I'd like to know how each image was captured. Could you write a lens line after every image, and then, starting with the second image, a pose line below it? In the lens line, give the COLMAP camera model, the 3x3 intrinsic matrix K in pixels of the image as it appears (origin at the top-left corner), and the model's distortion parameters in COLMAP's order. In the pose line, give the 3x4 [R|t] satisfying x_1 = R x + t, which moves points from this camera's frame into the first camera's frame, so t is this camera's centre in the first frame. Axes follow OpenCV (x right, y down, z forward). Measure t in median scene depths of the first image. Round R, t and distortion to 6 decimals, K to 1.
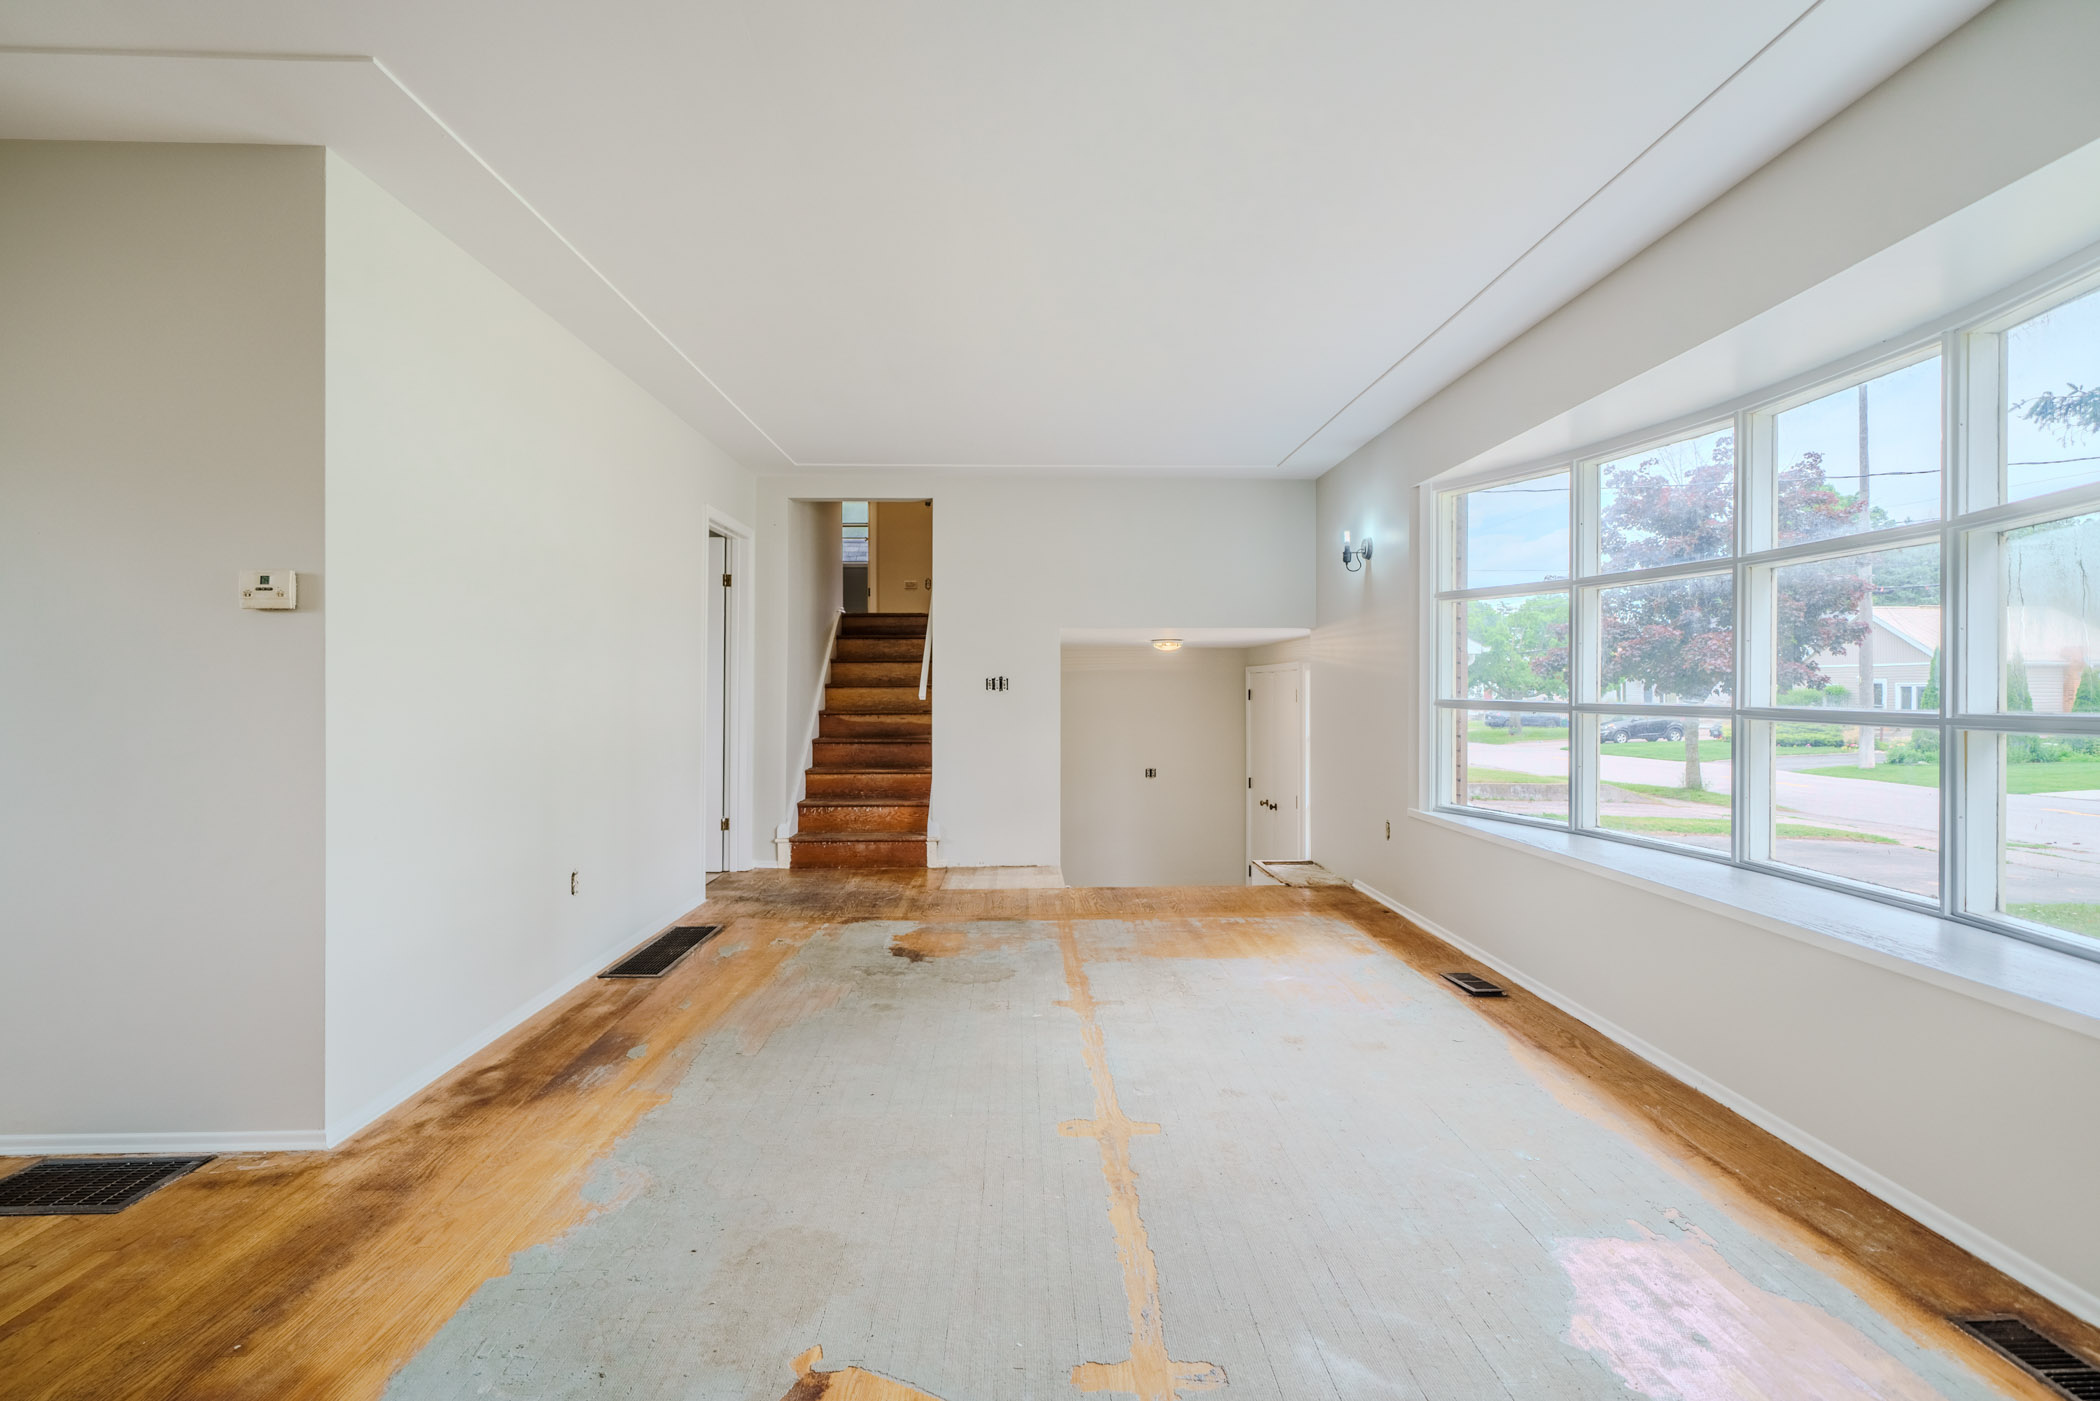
lens RADIAL K [[943.3, 0, 1050.0], [0, 943.3, 700.5], [0, 0, 1]] dist [0.001145, 0.000043]
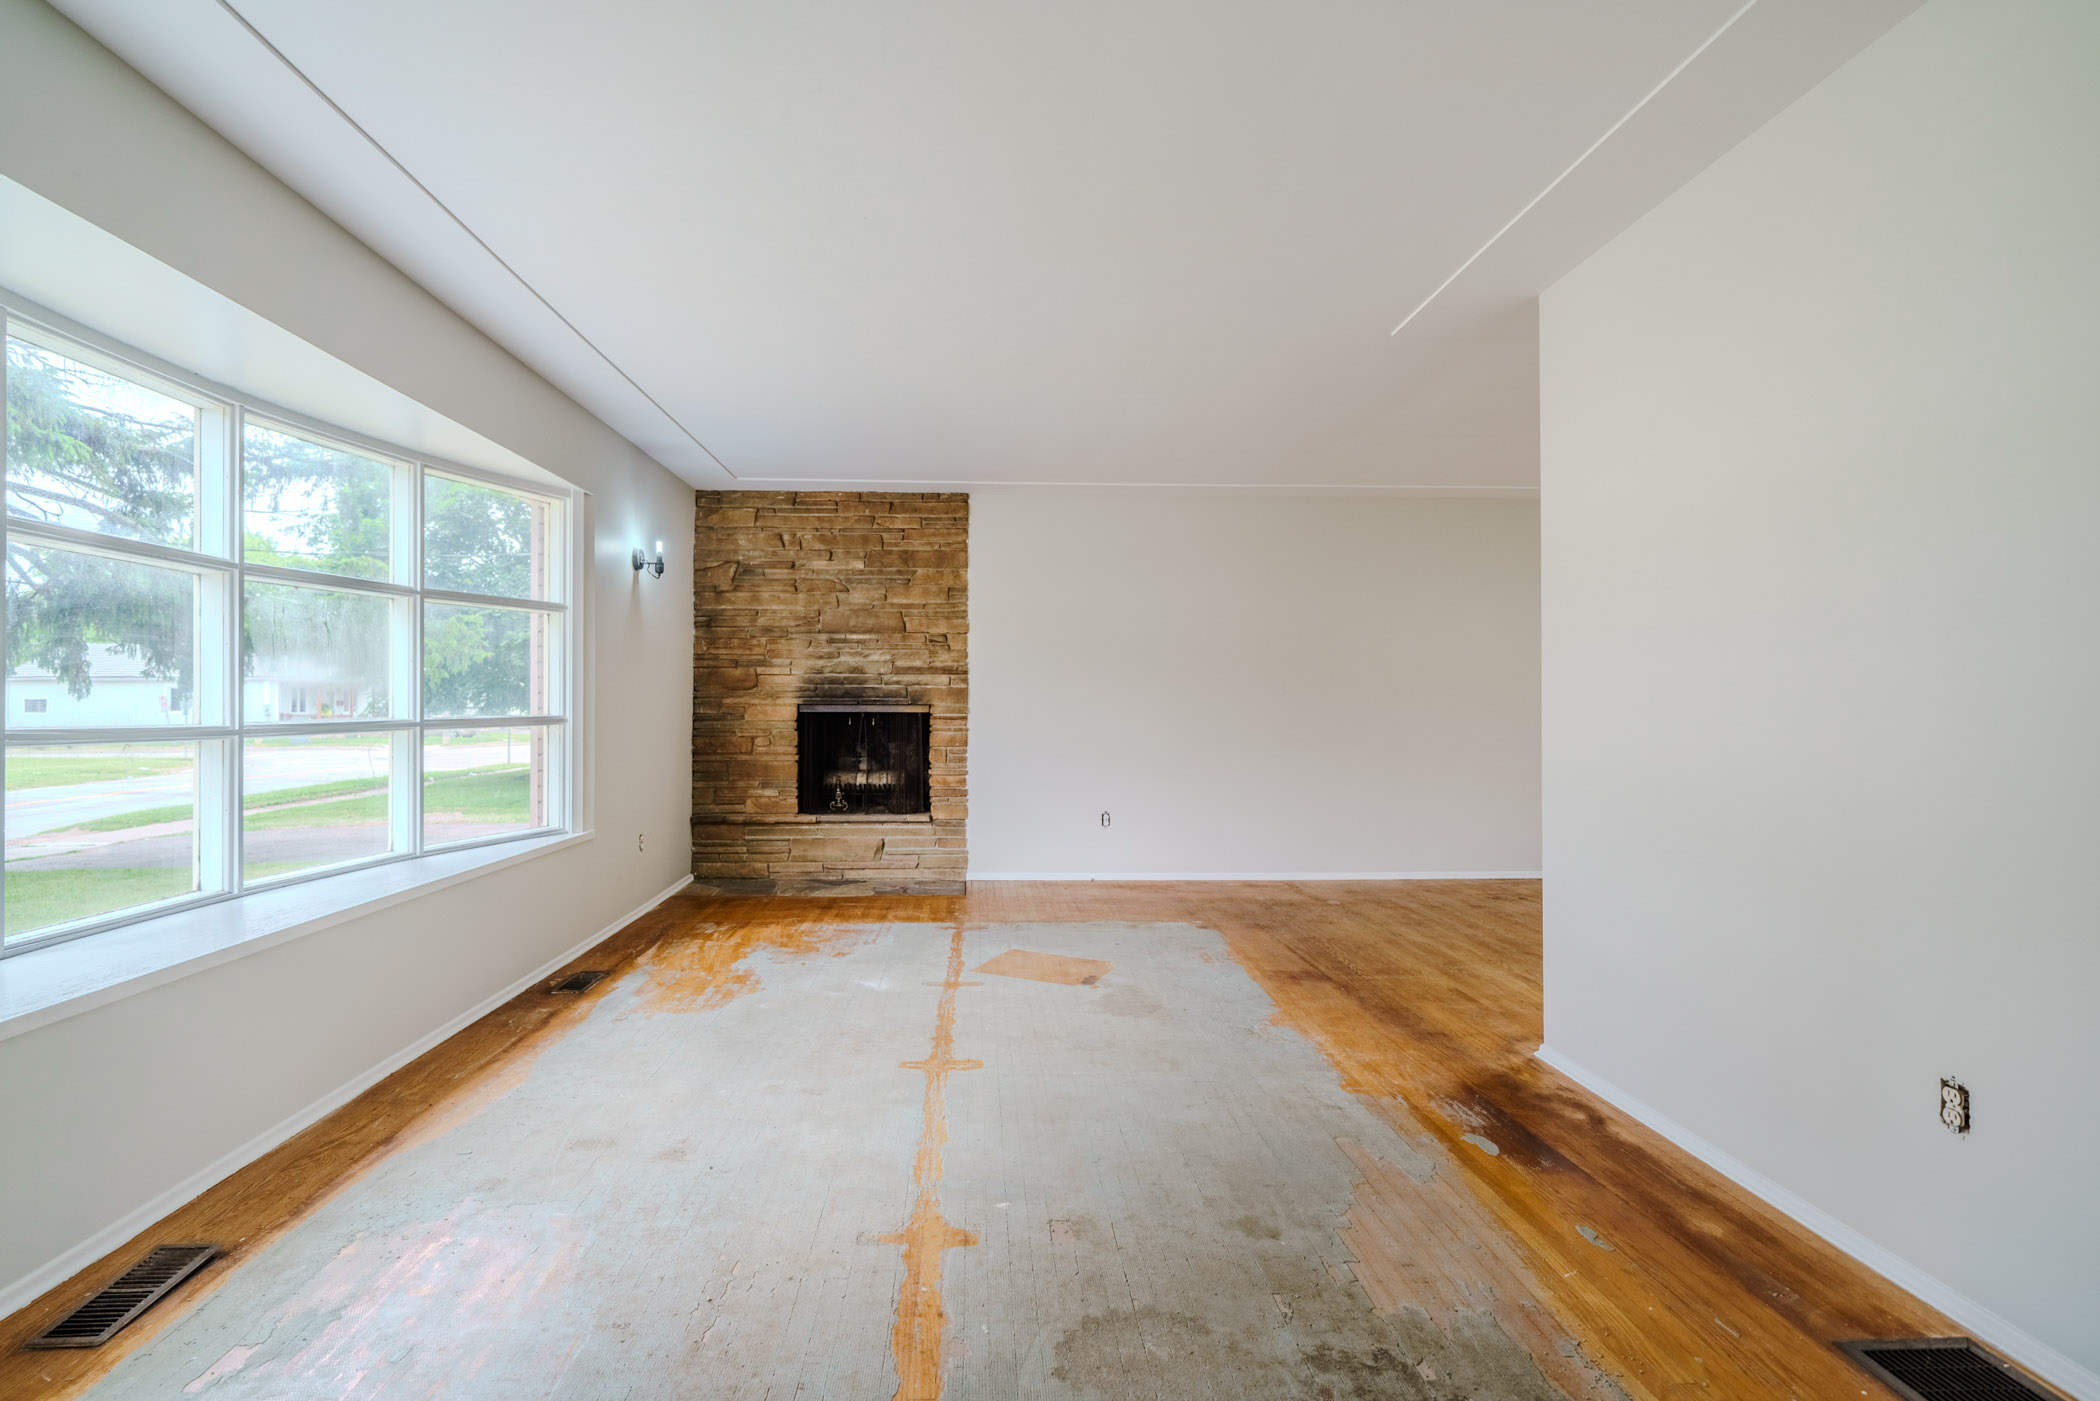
lens RADIAL K [[961.6, 0, 992.7], [0, 961.6, 697.9], [0, 0, 1]] dist [0.000953, -0.000039]
pose [[-0.999867, -0.002333, 0.016112, -0.020122], [-0.002267, 0.999989, 0.004139, -0.024648], [-0.016122, 0.004102, -0.999862, 2.013855]]
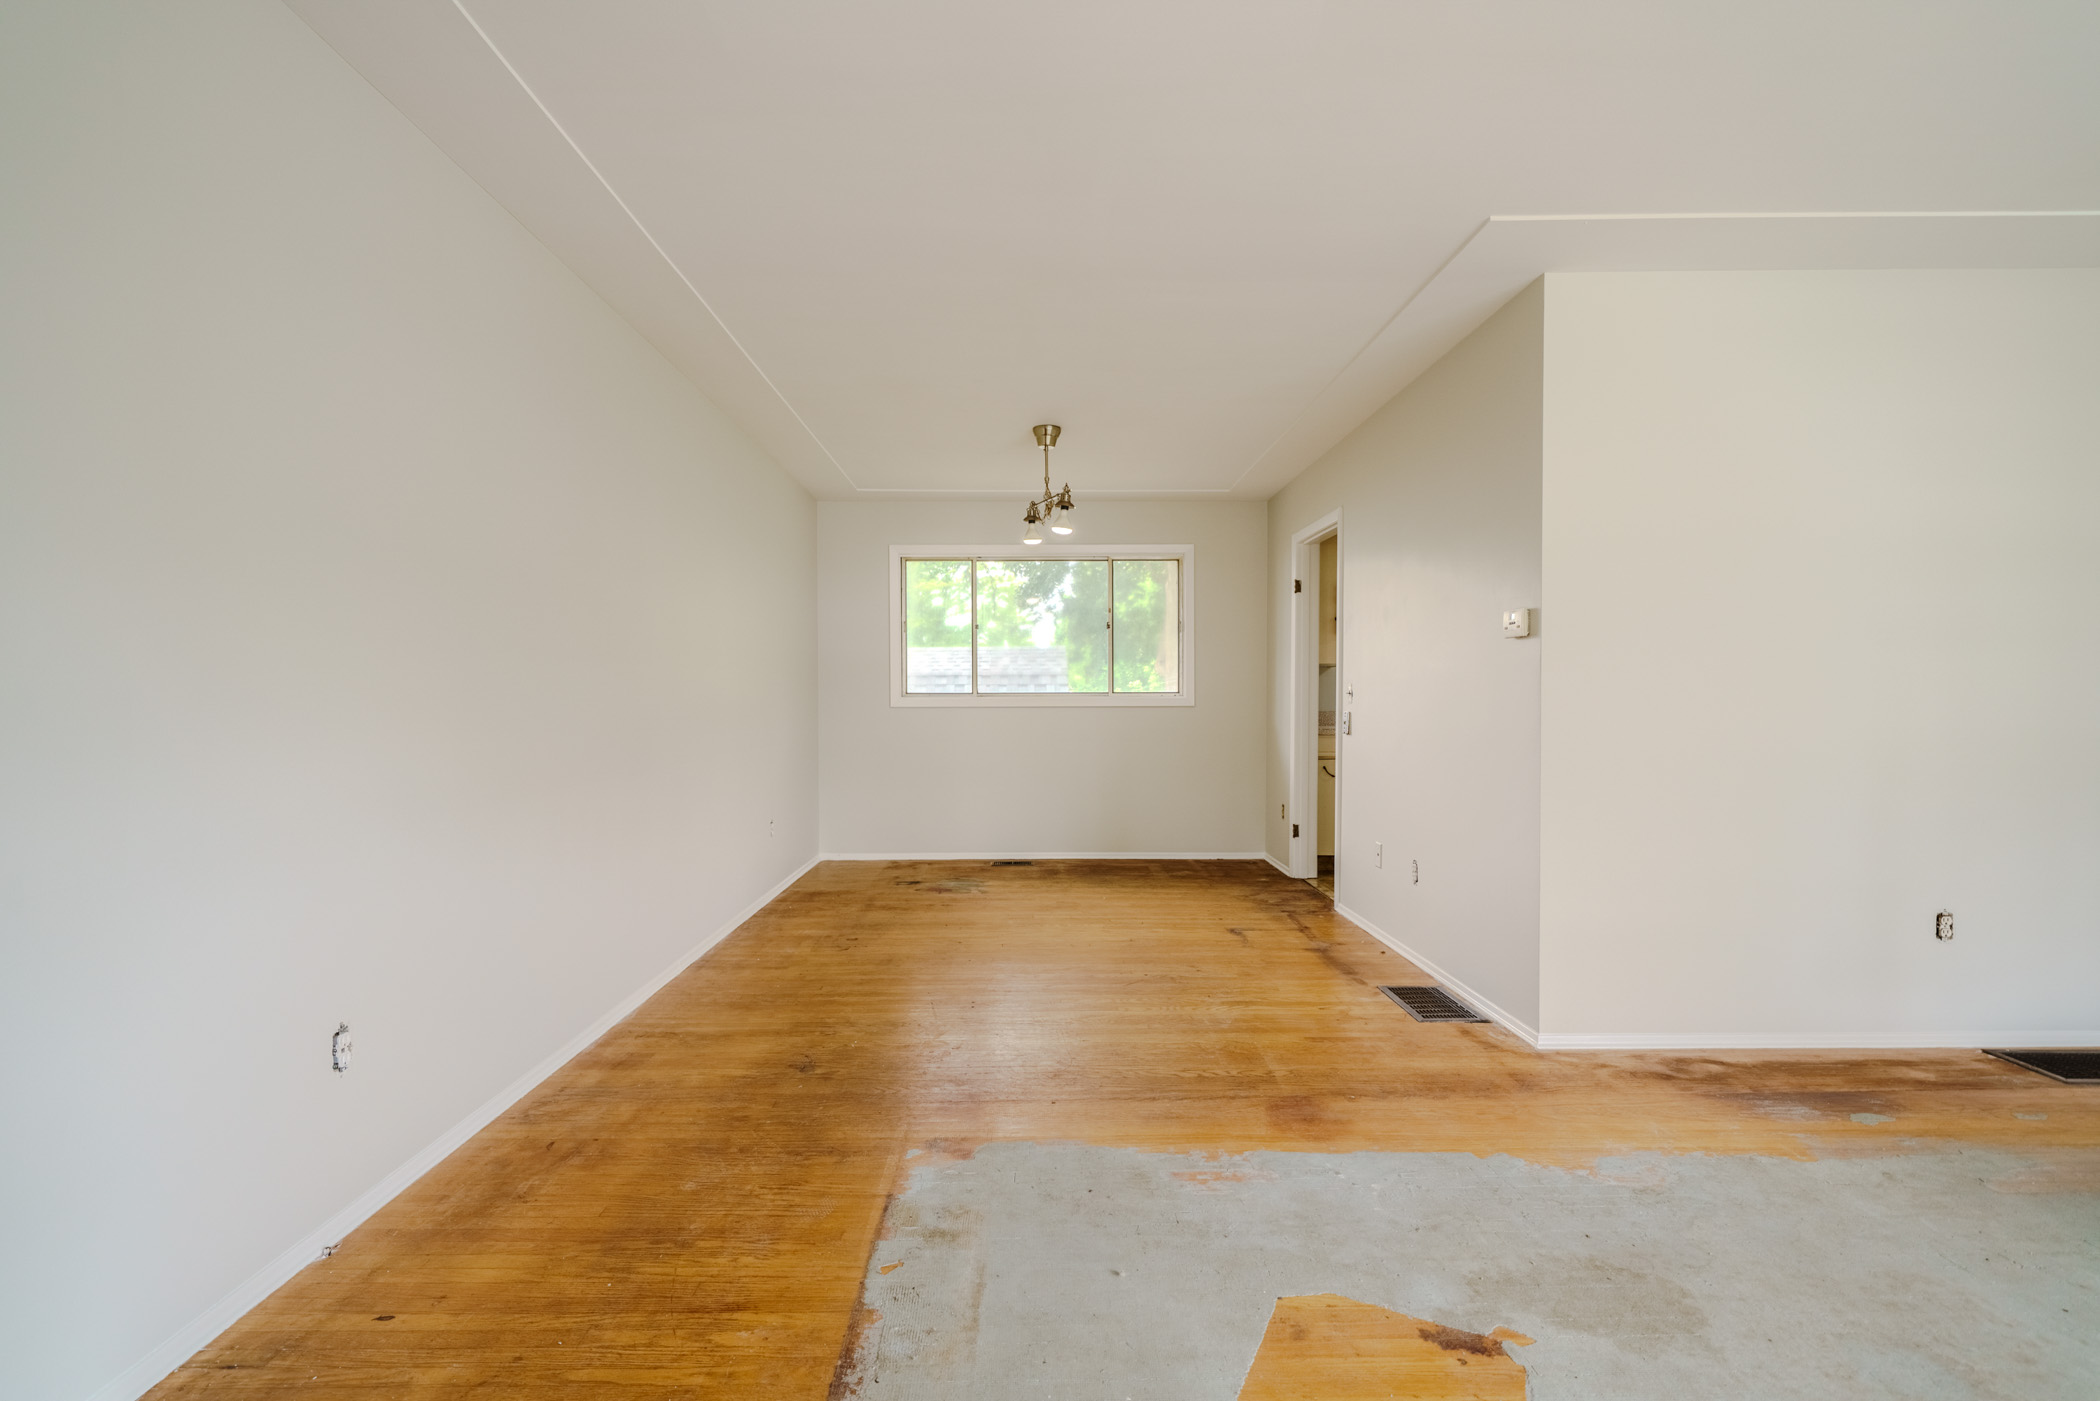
lens RADIAL K [[943.3, 0, 1050.0], [0, 943.3, 700.5], [0, 0, 1]] dist [0.001145, 0.000043]
pose [[-0.015382, 0.000081, -0.999882, 0.460774], [-0.009844, 0.999952, 0.000232, 0.003652], [0.999833, 0.009847, -0.015380, 0.295781]]
